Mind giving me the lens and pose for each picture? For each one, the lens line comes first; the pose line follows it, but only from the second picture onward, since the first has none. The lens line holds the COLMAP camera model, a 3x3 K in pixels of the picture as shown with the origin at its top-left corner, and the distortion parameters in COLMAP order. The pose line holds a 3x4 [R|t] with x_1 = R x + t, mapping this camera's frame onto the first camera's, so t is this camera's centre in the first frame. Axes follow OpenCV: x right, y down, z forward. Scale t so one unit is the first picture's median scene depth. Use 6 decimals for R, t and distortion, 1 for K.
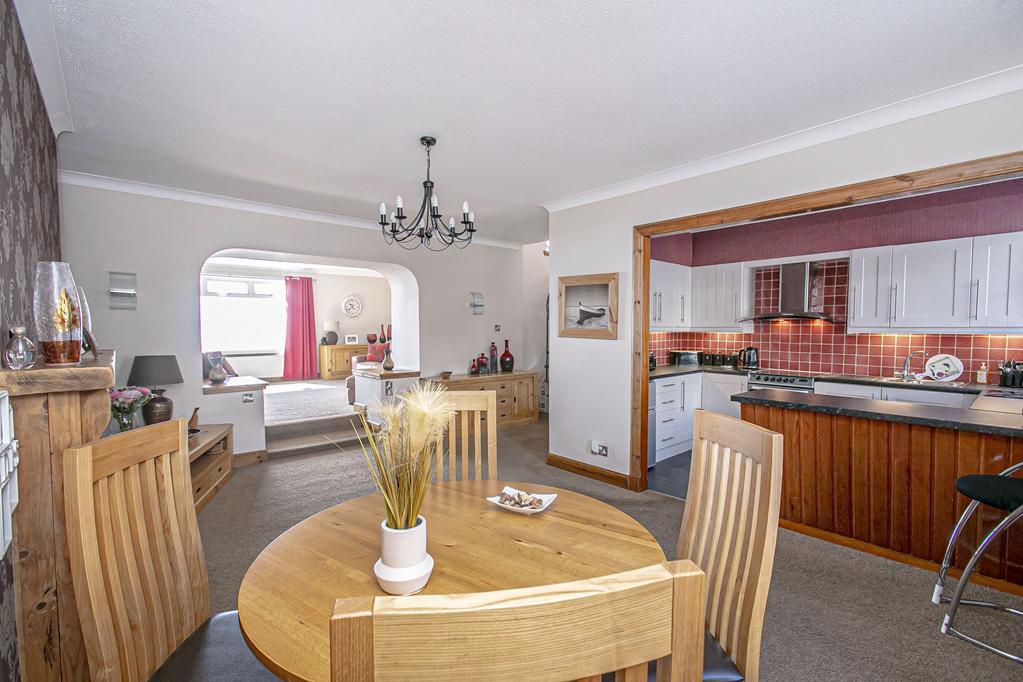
lens RADIAL K [[461.8, 0, 519.2], [0, 461.8, 343.5], [0, 0, 1]] dist [-0.001904, 0.000613]
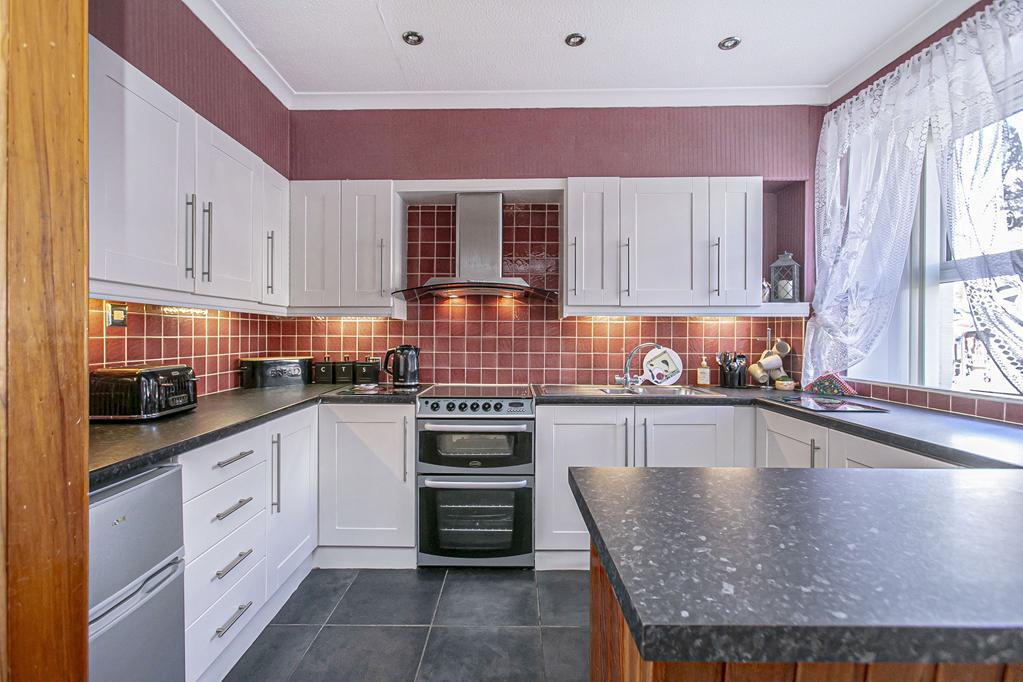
lens RADIAL K [[461.8, 0, 496.2], [0, 461.8, 332.1], [0, 0, 1]] dist [-0.001904, 0.000613]
pose [[0.689287, 0.003060, 0.724482, 0.200101], [0.027938, 0.999135, -0.030801, 0.012531], [-0.723949, 0.041471, 0.688606, 0.591407]]
